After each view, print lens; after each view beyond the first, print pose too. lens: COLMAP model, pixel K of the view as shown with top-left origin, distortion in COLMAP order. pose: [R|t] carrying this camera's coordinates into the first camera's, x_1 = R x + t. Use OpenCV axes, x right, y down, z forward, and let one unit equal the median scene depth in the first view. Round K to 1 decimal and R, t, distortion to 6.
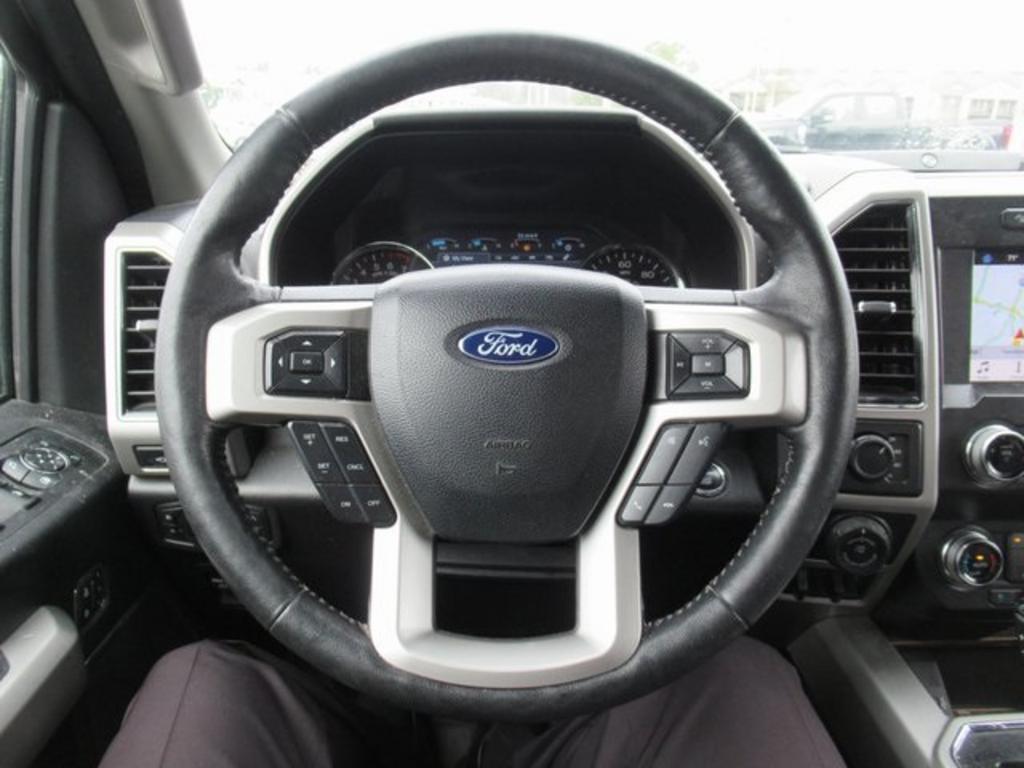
lens RADIAL K [[745.0, 0, 504.9], [0, 745.0, 389.2], [0, 0, 1]] dist [0.012062, -0.011292]
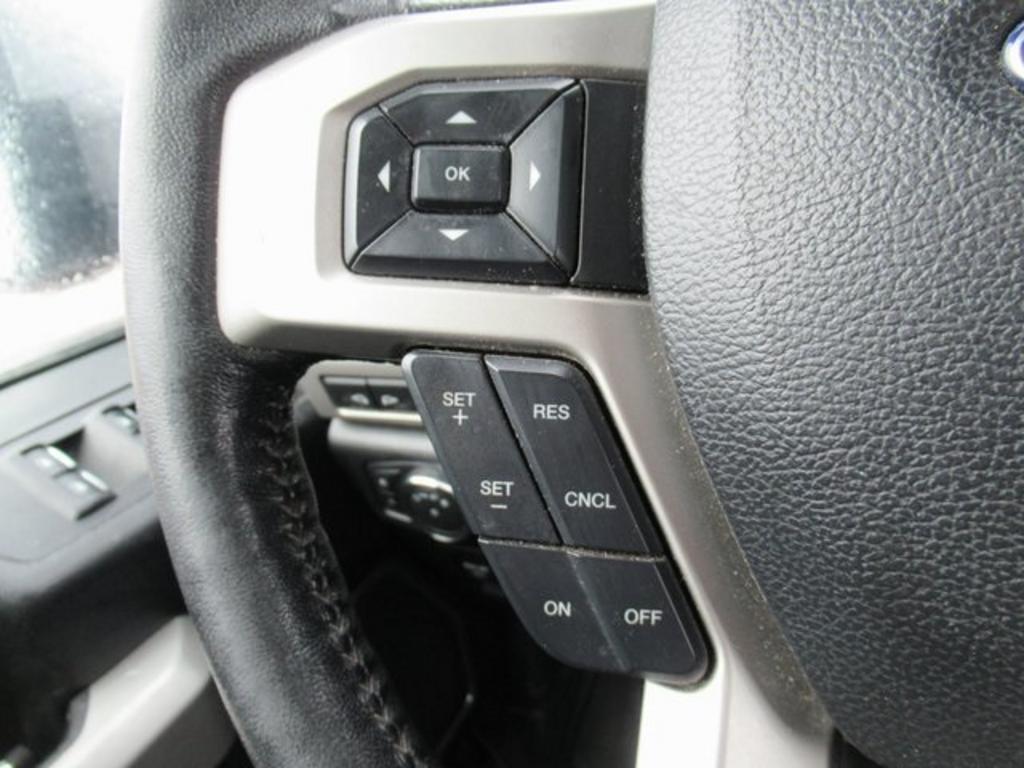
lens RADIAL K [[745.0, 0, 517.0], [0, 745.0, 387.9], [0, 0, 1]] dist [0.012062, -0.011292]
pose [[0.903765, 0.055799, -0.424377, -0.100422], [-0.011887, 0.994356, 0.105427, 0.023704], [0.427865, -0.090236, 0.899327, 0.743076]]
